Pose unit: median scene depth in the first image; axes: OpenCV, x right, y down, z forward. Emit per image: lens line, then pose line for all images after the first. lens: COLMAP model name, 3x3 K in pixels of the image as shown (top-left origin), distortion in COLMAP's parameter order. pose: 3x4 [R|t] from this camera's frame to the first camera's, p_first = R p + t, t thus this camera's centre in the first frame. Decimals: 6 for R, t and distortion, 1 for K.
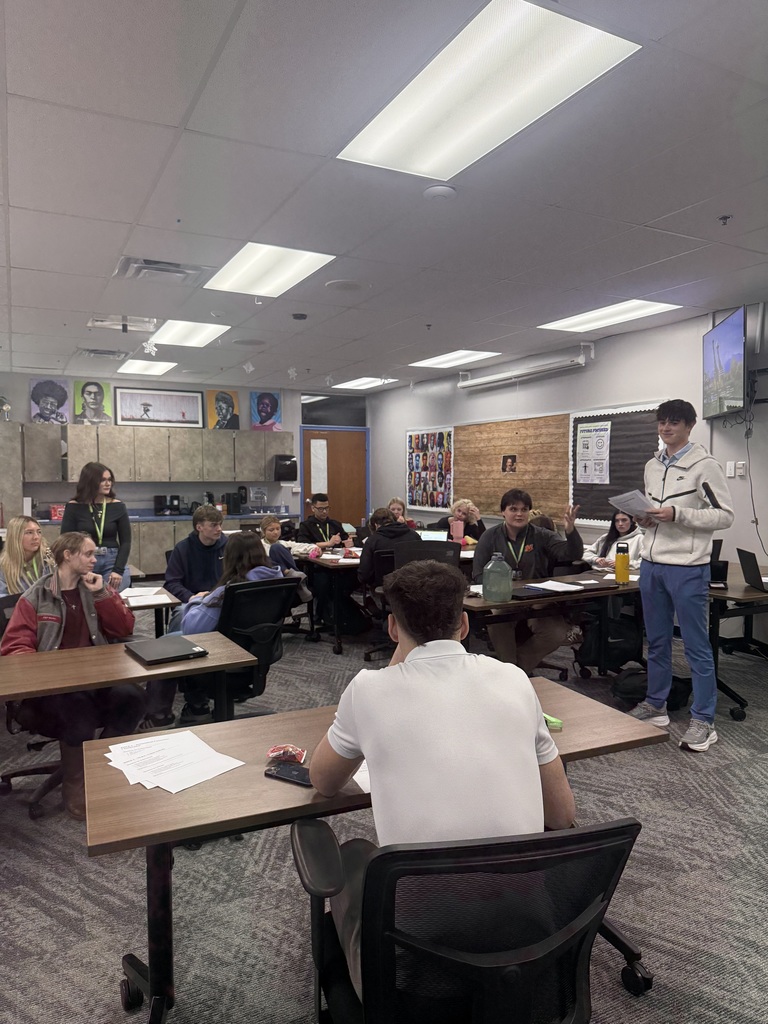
lens RADIAL K [[711.8, 0, 388.2], [0, 711.8, 538.6], [0, 0, 1]] dist [0.053776, -0.041846]
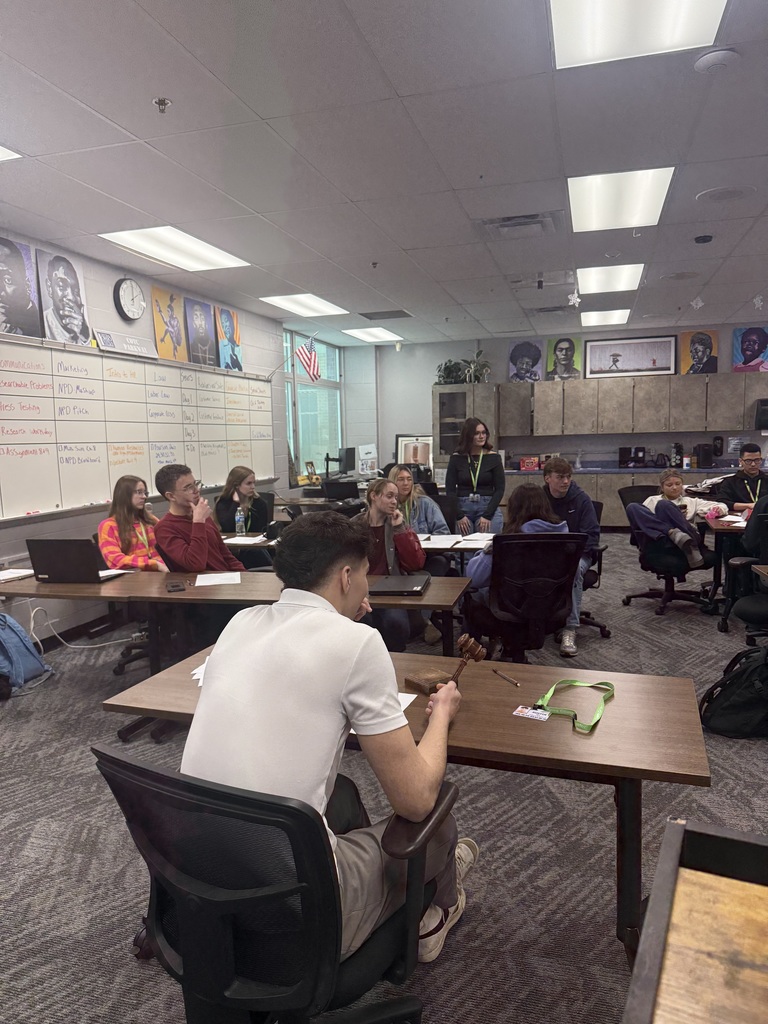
lens RADIAL K [[710.4, 0, 380.6], [0, 710.4, 530.8], [0, 0, 1]] dist [0.074811, -0.122109]
pose [[0.716874, 0.078413, -0.692779, 0.145978], [-0.040470, 0.996660, 0.070931, -0.002443], [0.696027, -0.022812, 0.717653, 0.062147]]
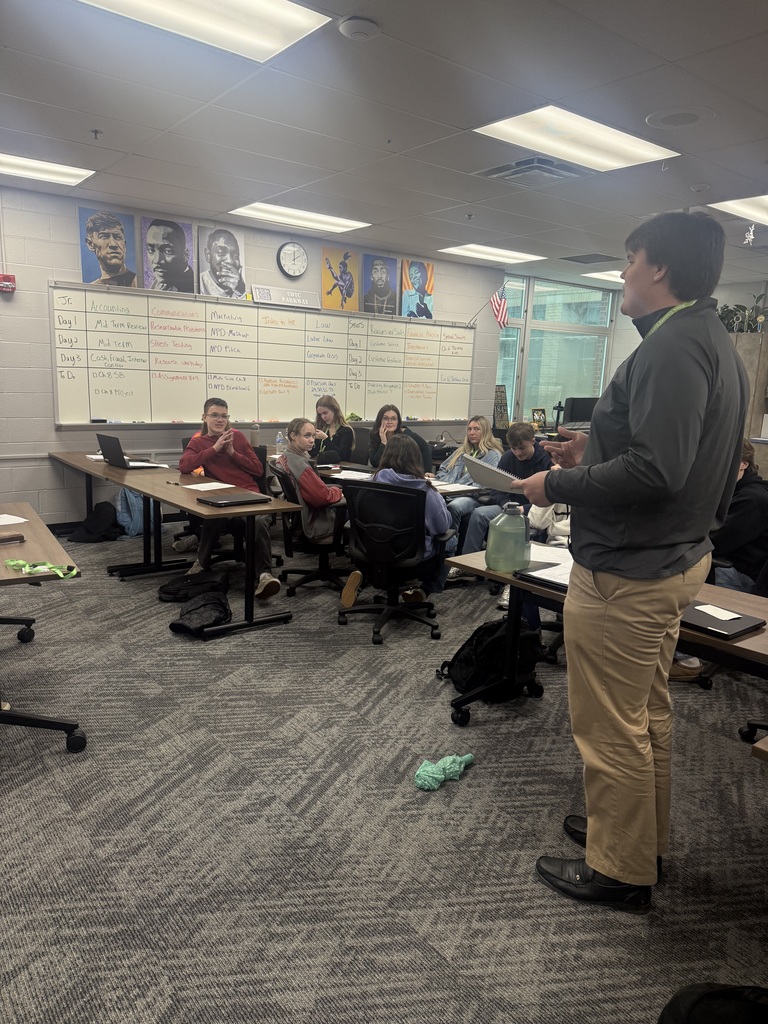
lens RADIAL K [[724.6, 0, 381.9], [0, 724.6, 500.9], [0, 0, 1]] dist [0.203458, -0.290673]
pose [[0.172931, 0.176006, -0.969080, 0.386470], [-0.125976, 0.979775, 0.155468, -0.033511], [0.976844, 0.095196, 0.191606, 0.345524]]
